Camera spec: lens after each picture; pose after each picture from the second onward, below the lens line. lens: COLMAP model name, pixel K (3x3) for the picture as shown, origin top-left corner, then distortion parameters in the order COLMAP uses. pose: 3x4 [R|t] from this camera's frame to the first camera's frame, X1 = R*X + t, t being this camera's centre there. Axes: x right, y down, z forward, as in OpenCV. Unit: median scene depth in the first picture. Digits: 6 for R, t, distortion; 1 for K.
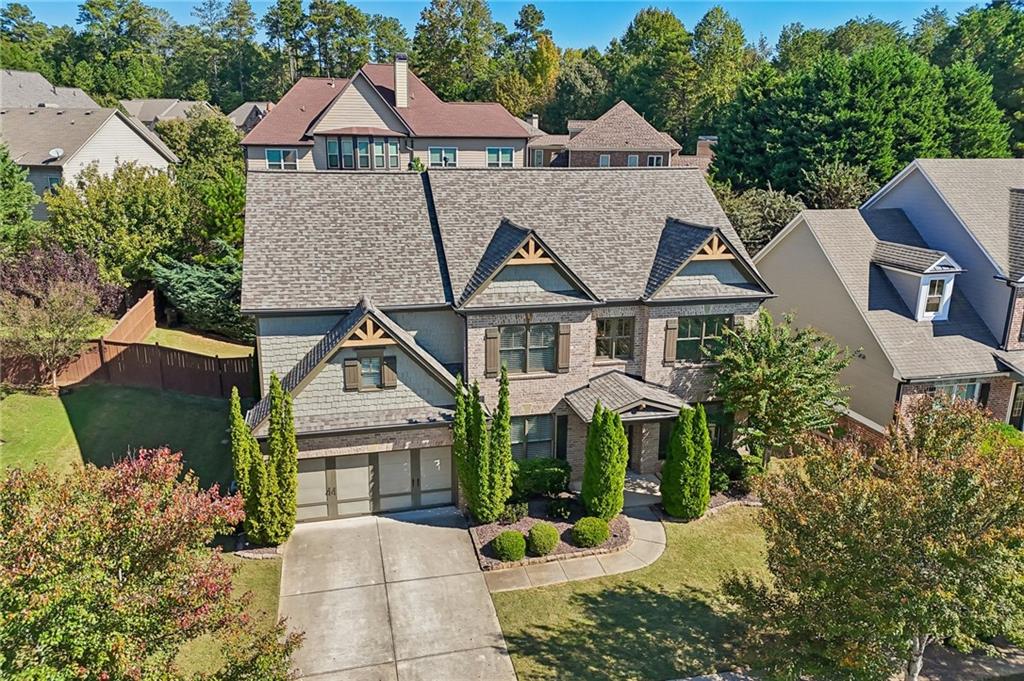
lens RADIAL K [[765.4, 0, 515.6], [0, 765.4, 340.1], [0, 0, 1]] dist [0.014982, -0.005733]
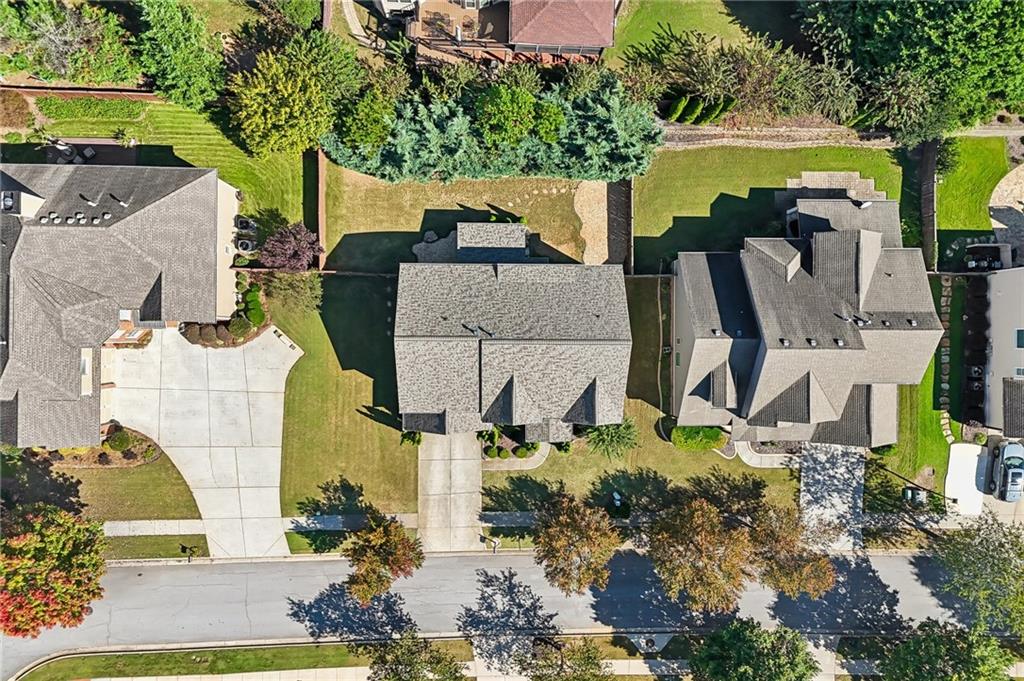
lens RADIAL K [[765.4, 0, 511.1], [0, 765.4, 340.2], [0, 0, 1]] dist [0.014982, -0.005733]
pose [[0.969703, 0.243340, 0.021503, -0.102059], [-0.084098, 0.249887, 0.964616, -2.530426], [0.229356, -0.937199, 0.262781, 0.609110]]
